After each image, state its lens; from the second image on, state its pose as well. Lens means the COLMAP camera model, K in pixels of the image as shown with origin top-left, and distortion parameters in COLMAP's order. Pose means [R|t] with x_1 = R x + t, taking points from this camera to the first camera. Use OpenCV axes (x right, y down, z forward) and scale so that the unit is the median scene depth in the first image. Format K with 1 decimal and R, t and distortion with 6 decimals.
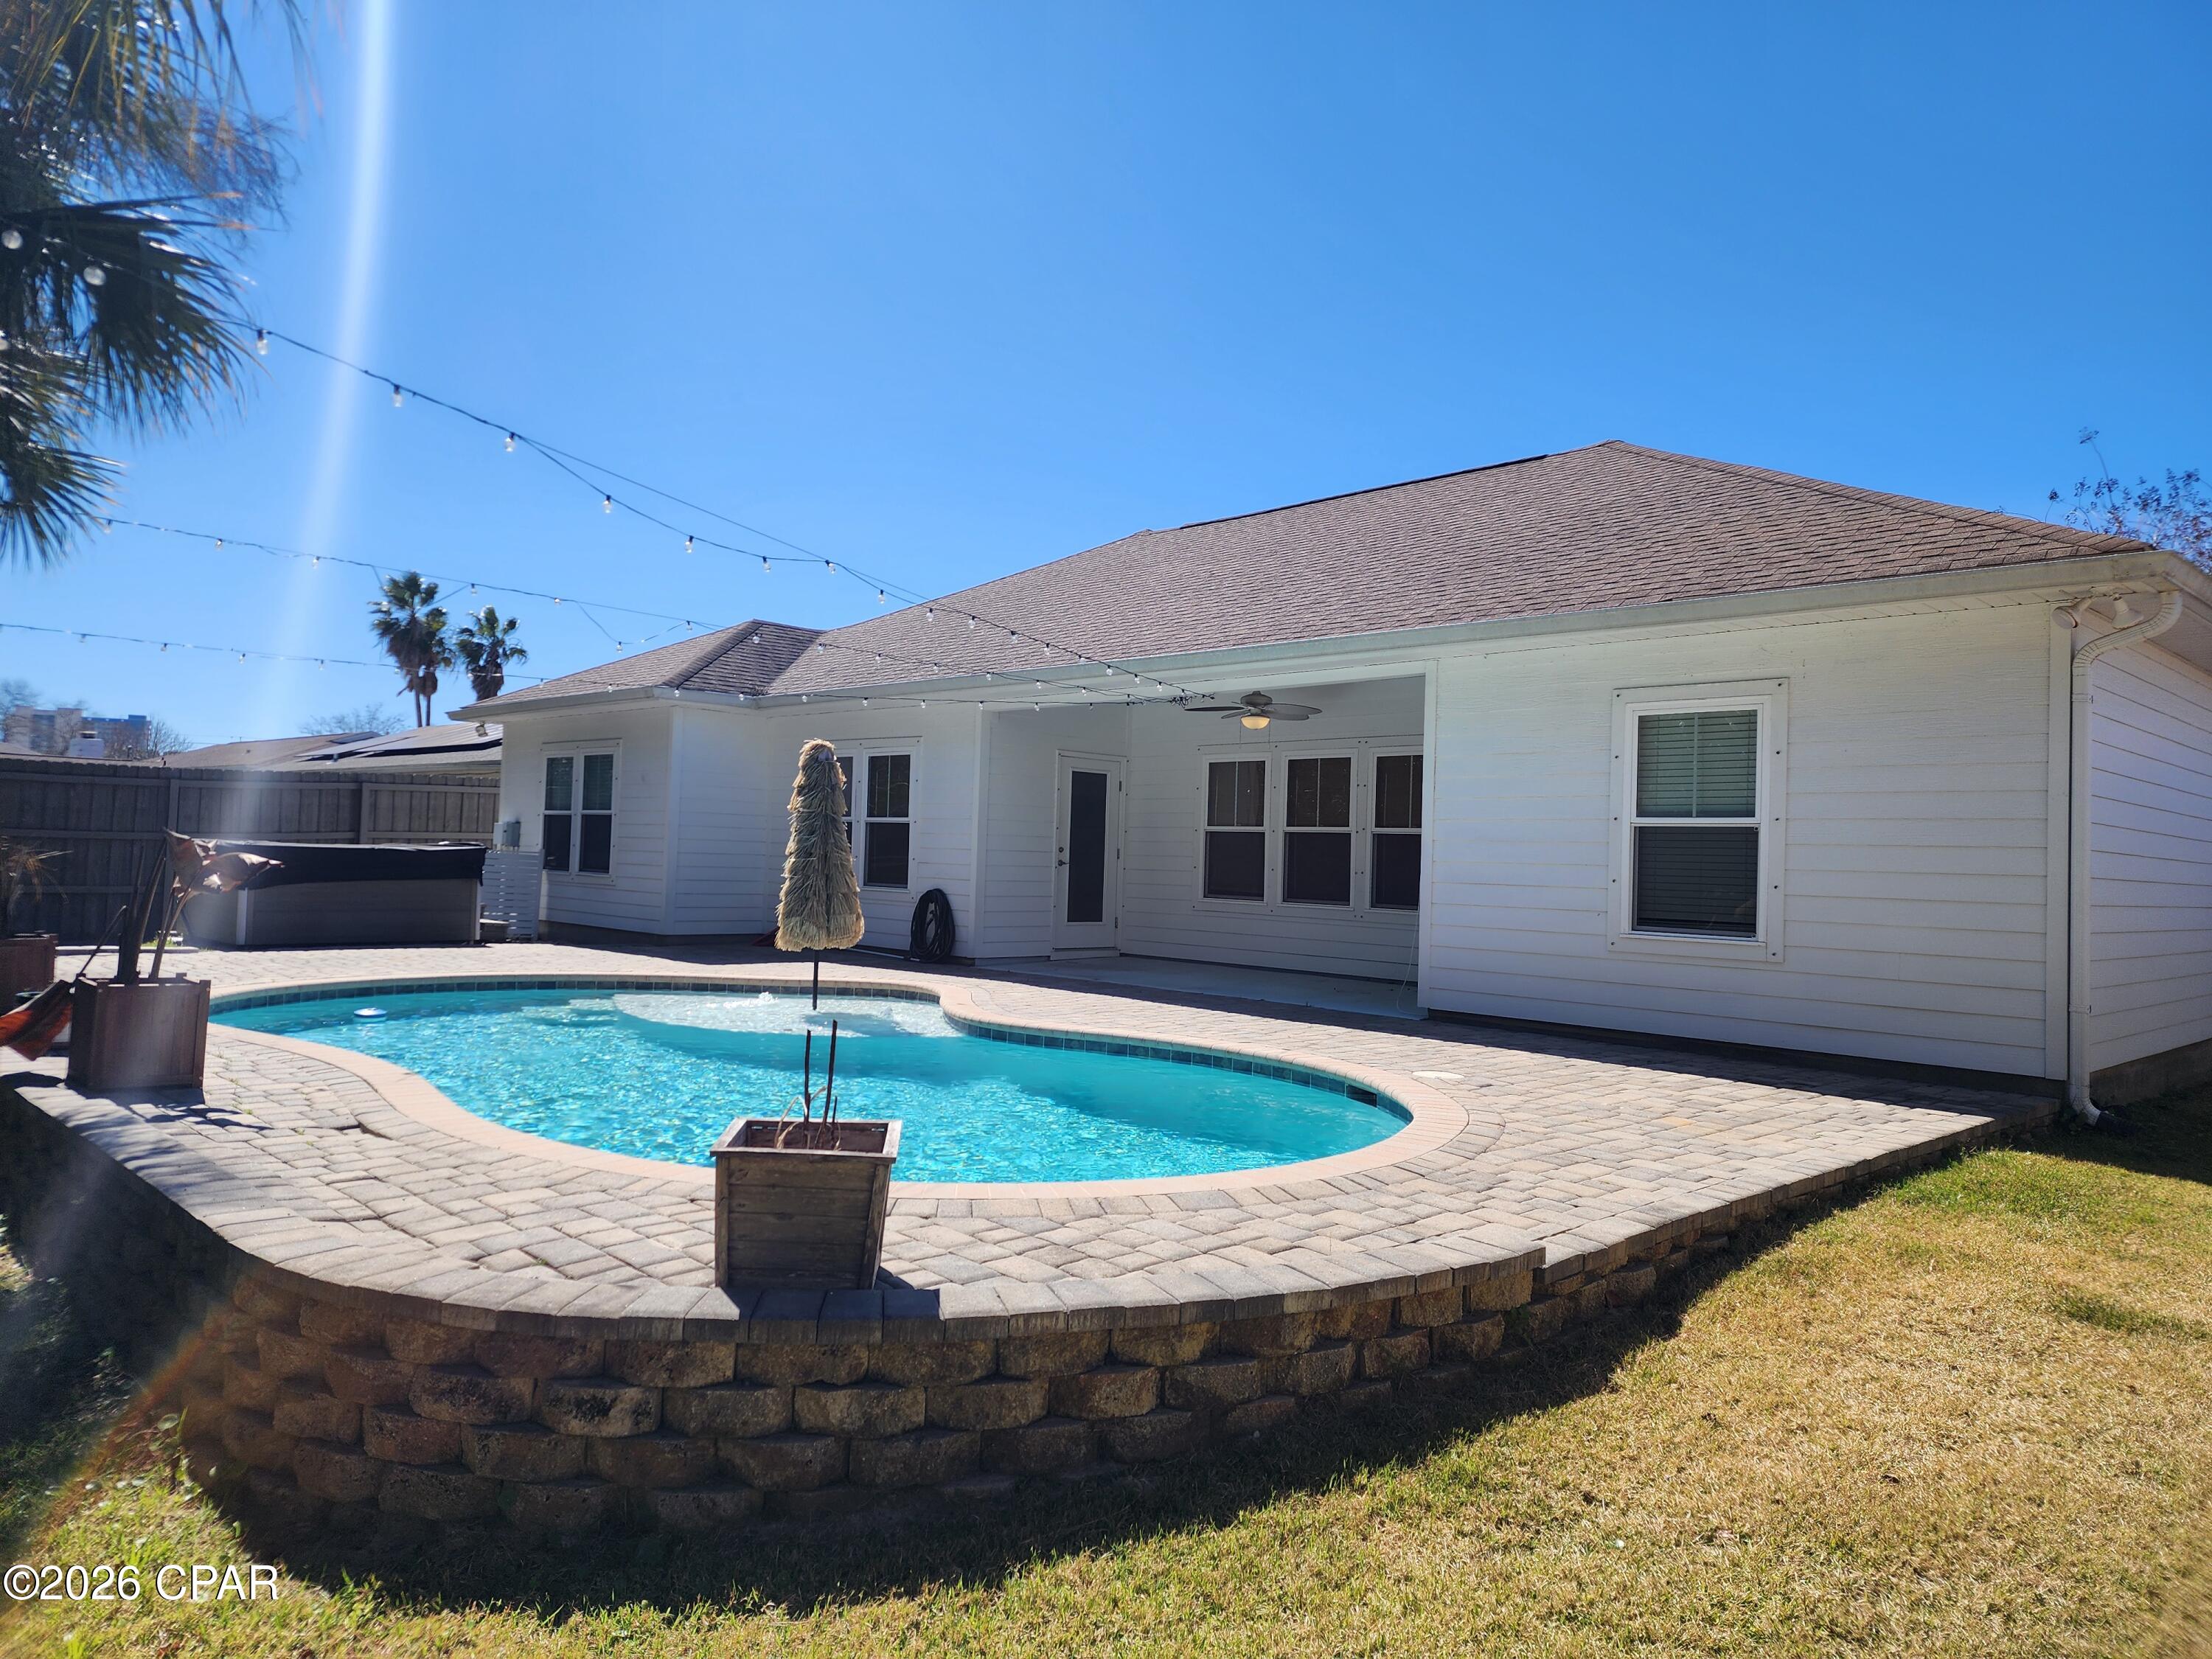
lens RADIAL K [[1471.6, 0, 1110.5], [0, 1471.6, 825.0], [0, 0, 1]] dist [0.089771, -0.089712]
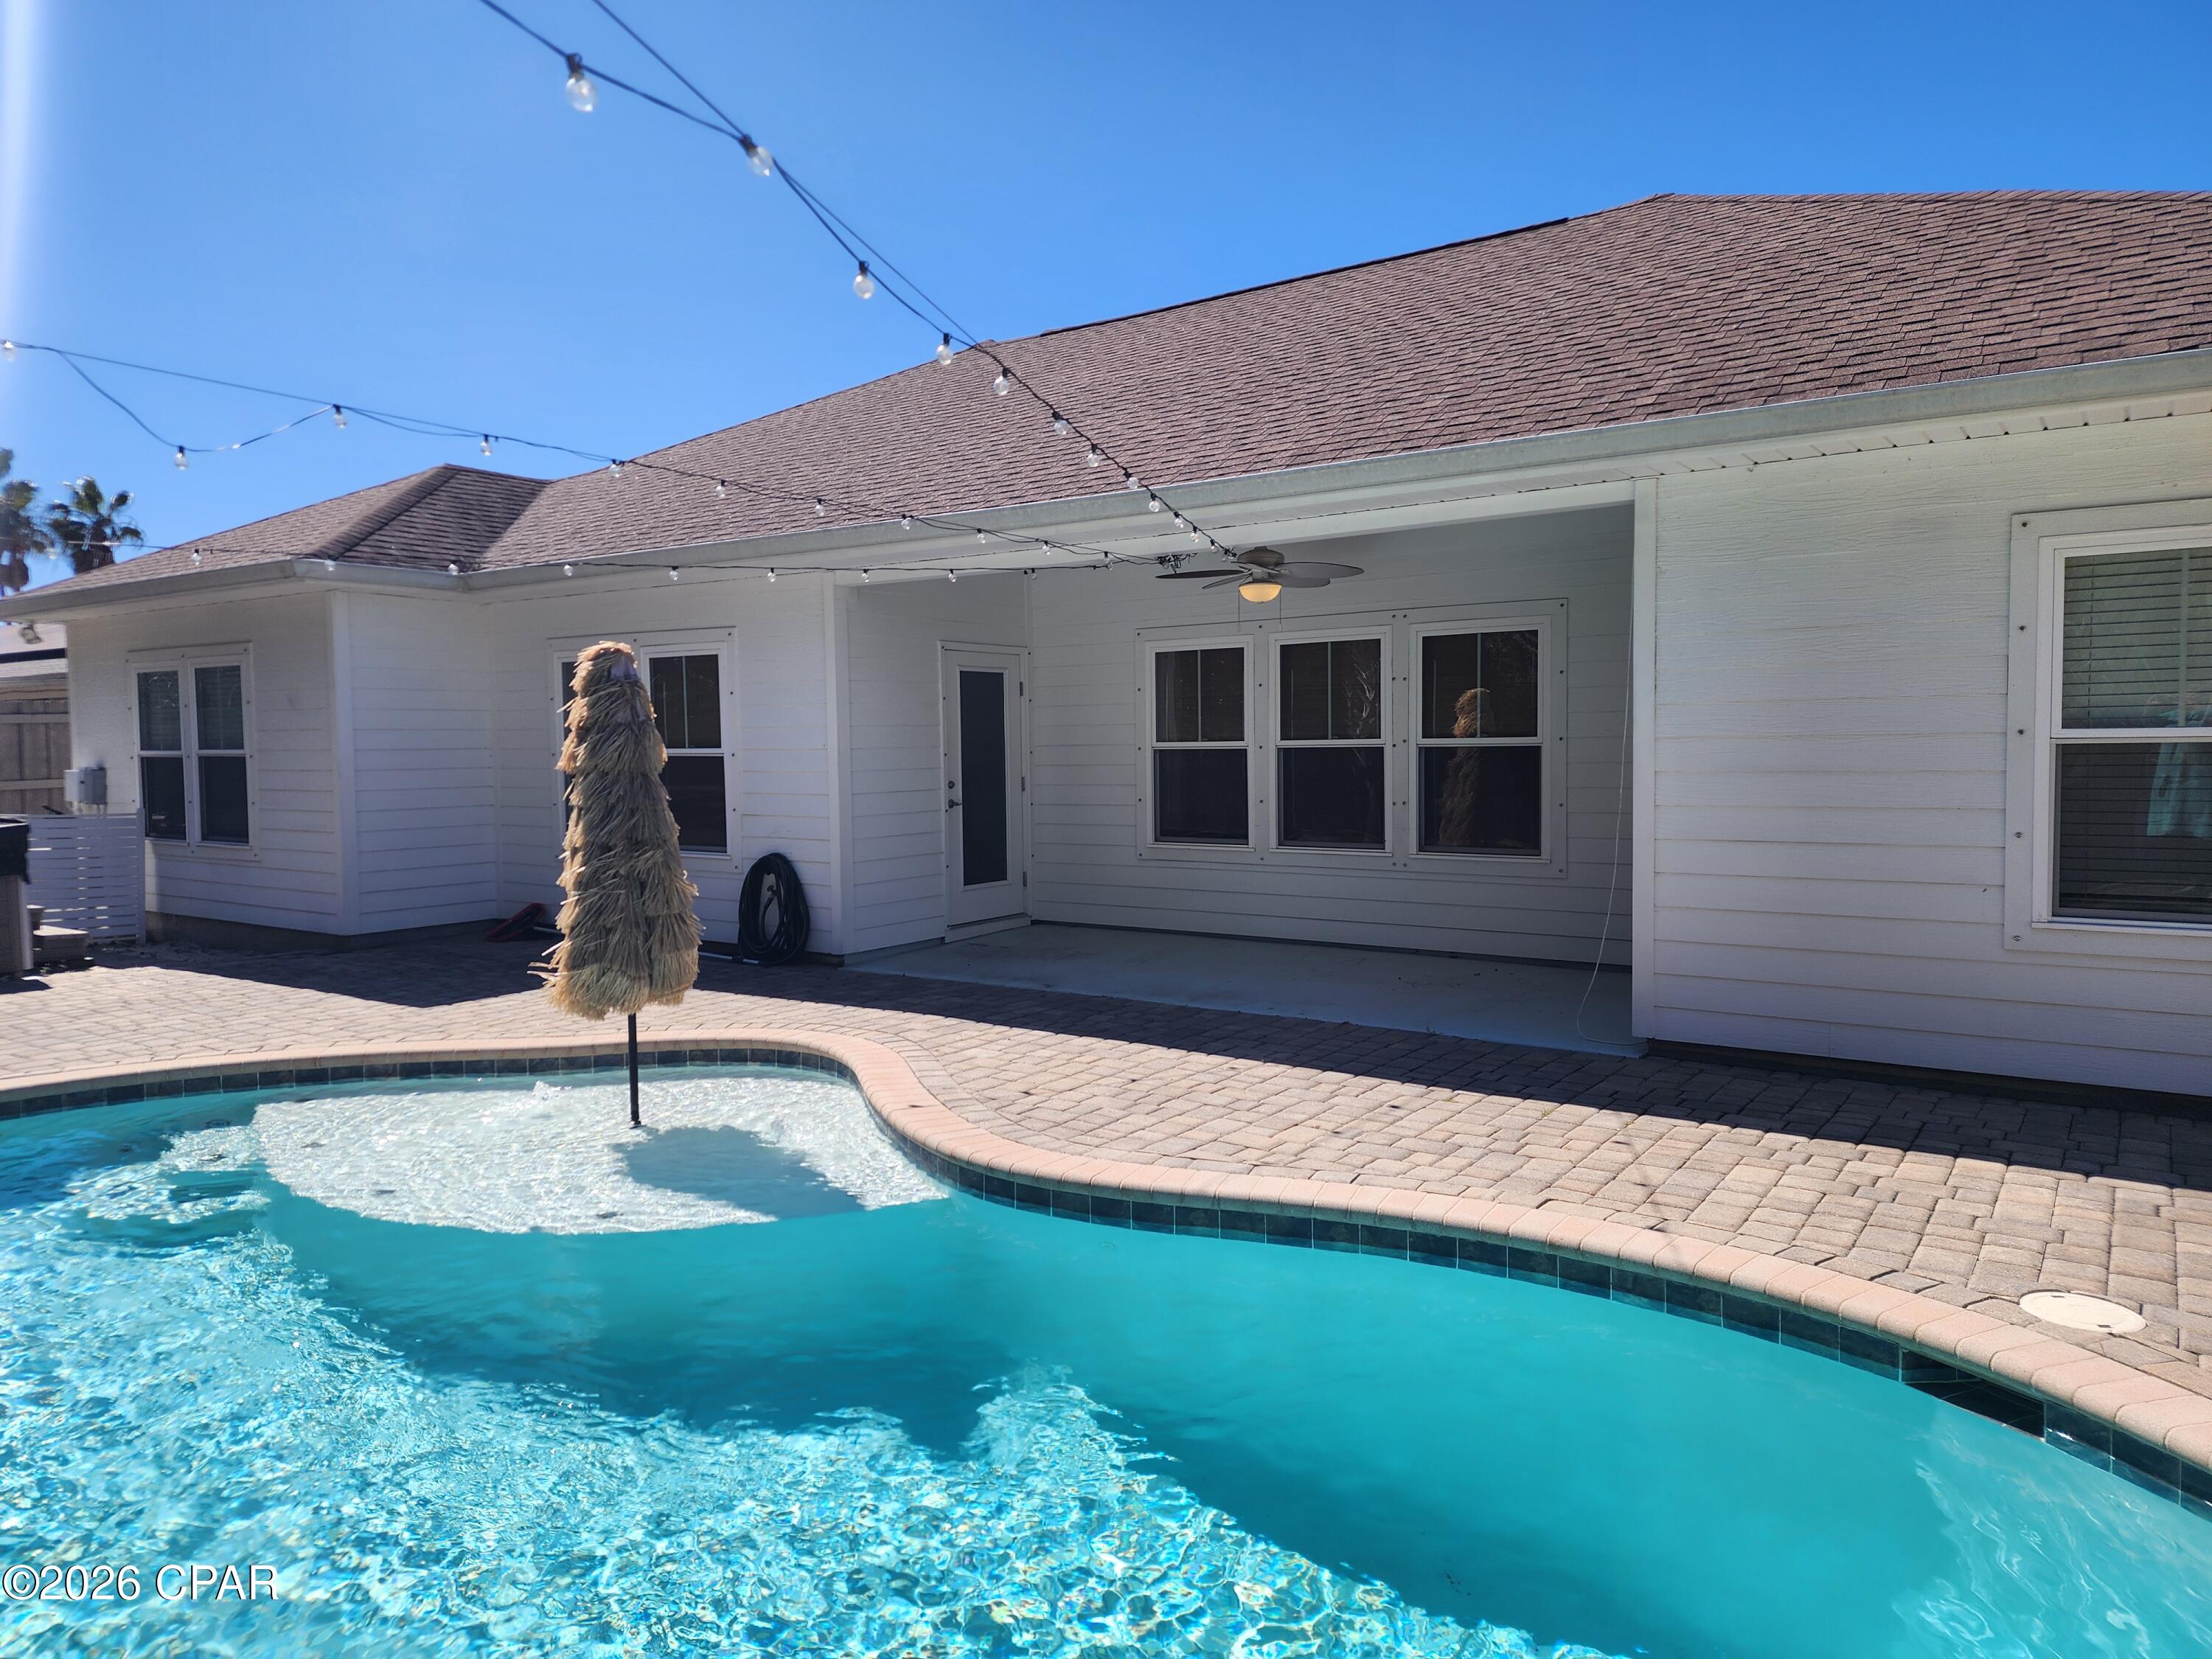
lens RADIAL K [[1433.6, 0, 1082.4], [0, 1433.6, 807.1], [0, 0, 1]] dist [0.086421, -0.076630]
pose [[0.983284, -0.053896, 0.173920, -0.091067], [0.040507, 0.996000, 0.079639, -0.024180], [-0.177517, -0.071263, 0.981534, 0.320395]]
